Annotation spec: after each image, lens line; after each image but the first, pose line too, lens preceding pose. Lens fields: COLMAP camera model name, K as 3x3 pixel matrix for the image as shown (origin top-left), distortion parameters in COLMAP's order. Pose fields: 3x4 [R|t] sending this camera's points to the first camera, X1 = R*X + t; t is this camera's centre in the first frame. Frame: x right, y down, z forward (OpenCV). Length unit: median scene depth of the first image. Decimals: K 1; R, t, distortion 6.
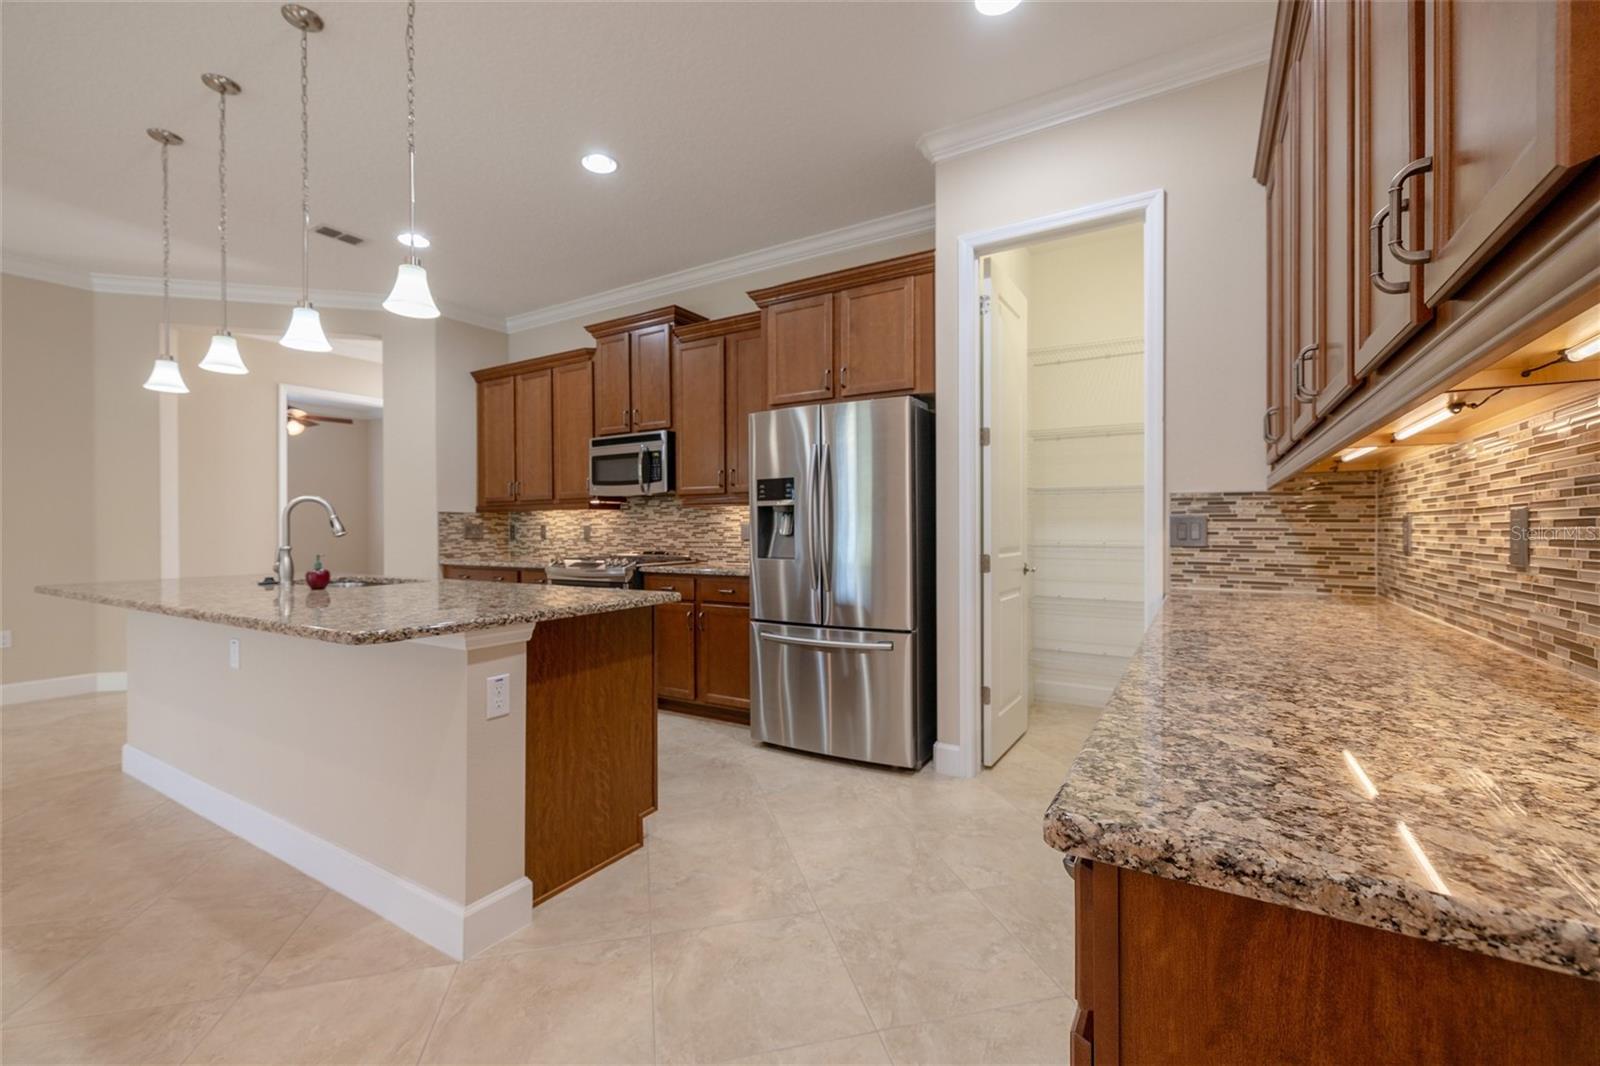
lens RADIAL K [[669.5, 0, 798.8], [0, 669.5, 529.7], [0, 0, 1]] dist [0.002008, 0.000373]
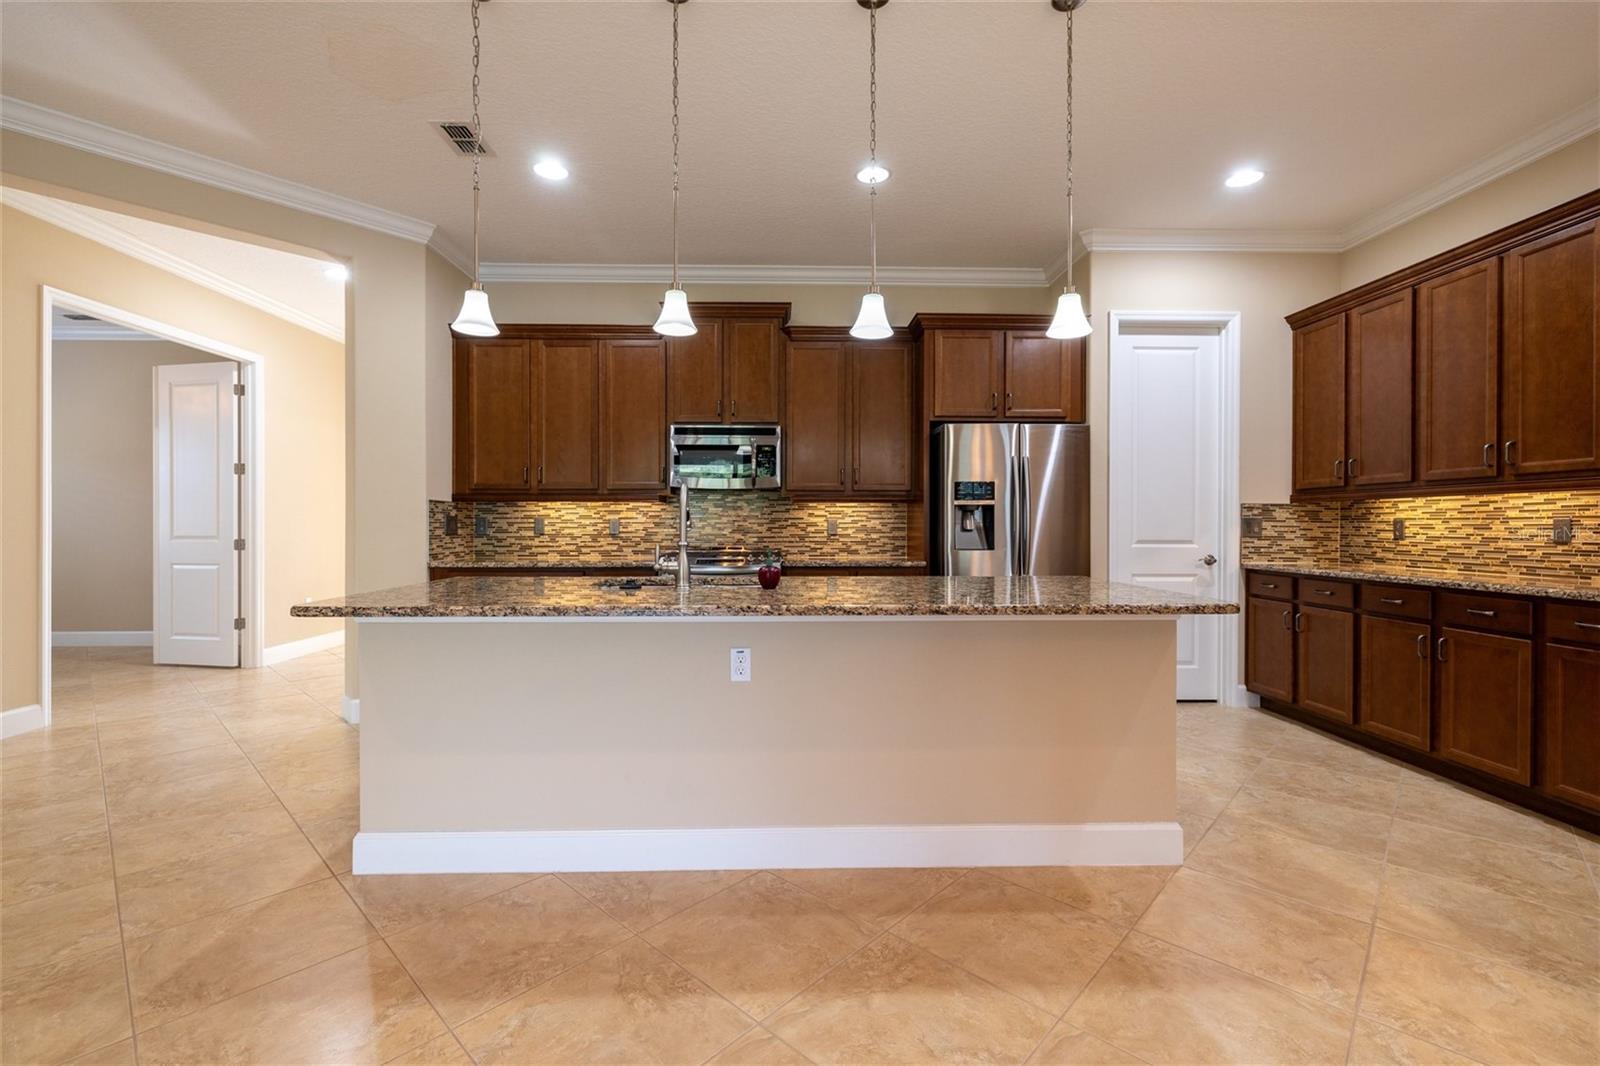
lens RADIAL K [[685.3, 0, 796.7], [0, 685.3, 527.4], [0, 0, 1]] dist [0.002058, 0.000464]
pose [[0.838931, 0.003263, 0.544228, -0.879552], [-0.004291, 0.999991, 0.000619, 0.004019], [-0.544221, -0.002855, 0.838937, 0.148979]]
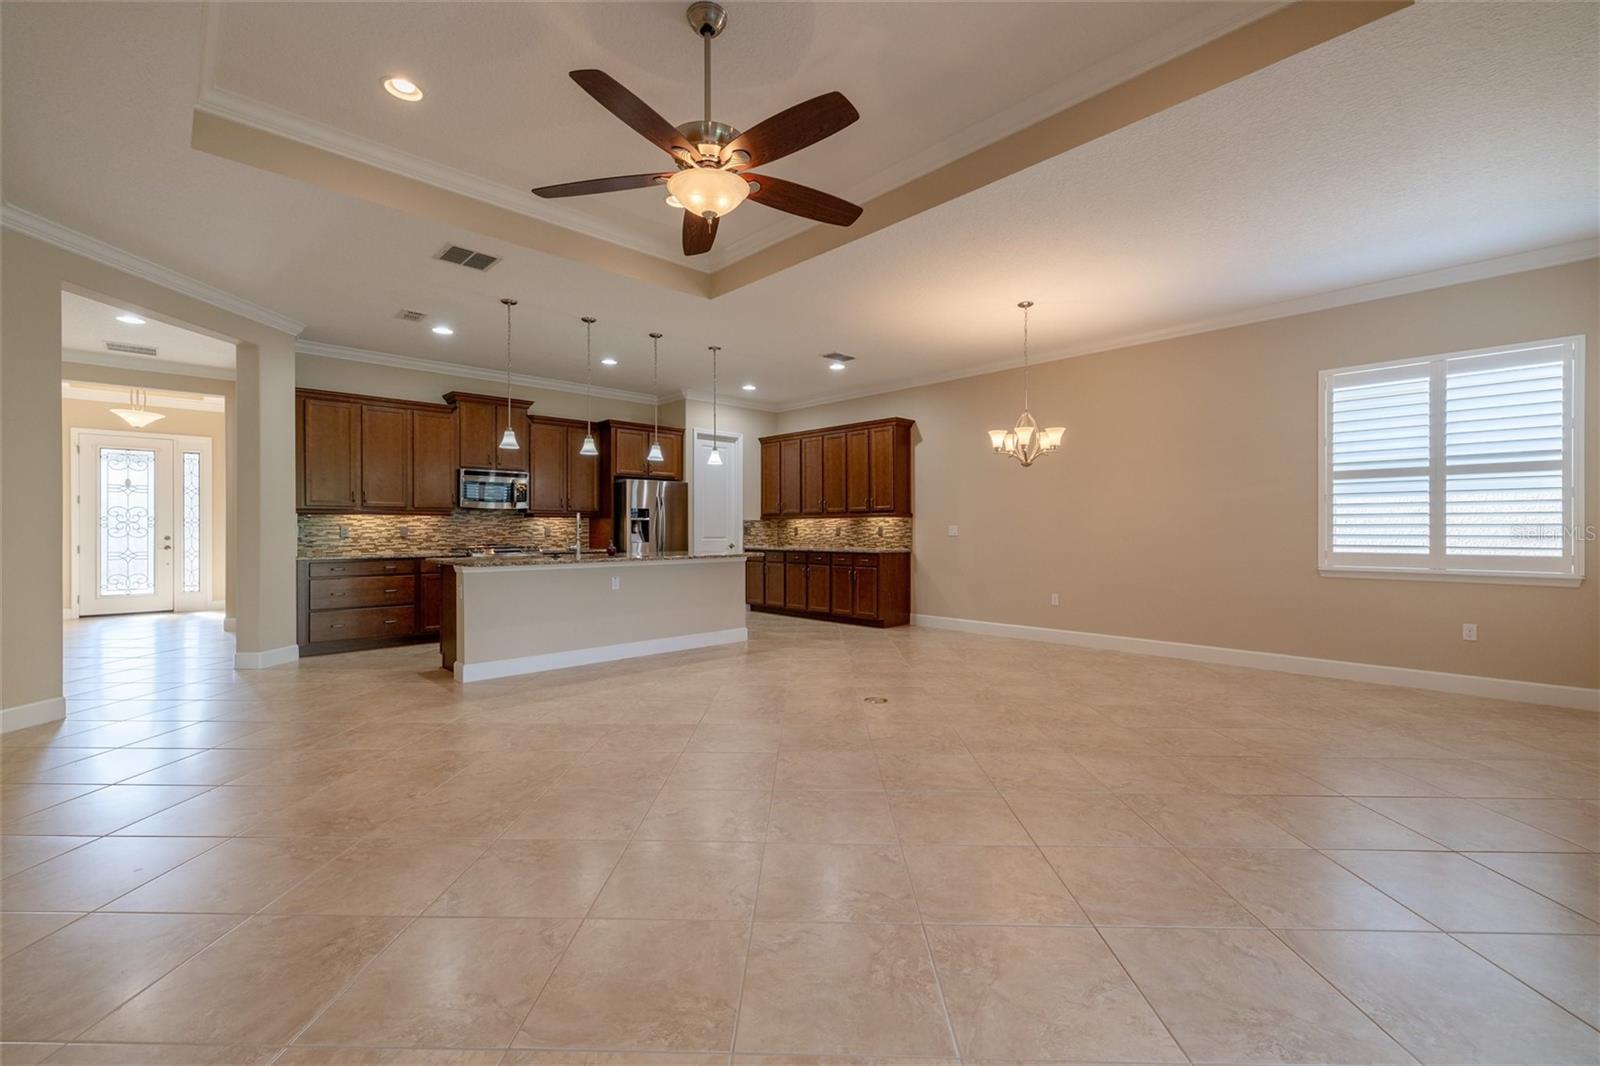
lens RADIAL K [[669.5, 0, 798.8], [0, 669.5, 529.7], [0, 0, 1]] dist [0.002008, 0.000373]
pose [[0.253848, 0.004142, 0.967235, -2.023071], [0.002015, 0.999986, -0.004811, 0.010471], [-0.967242, 0.003170, 0.253836, -0.134484]]
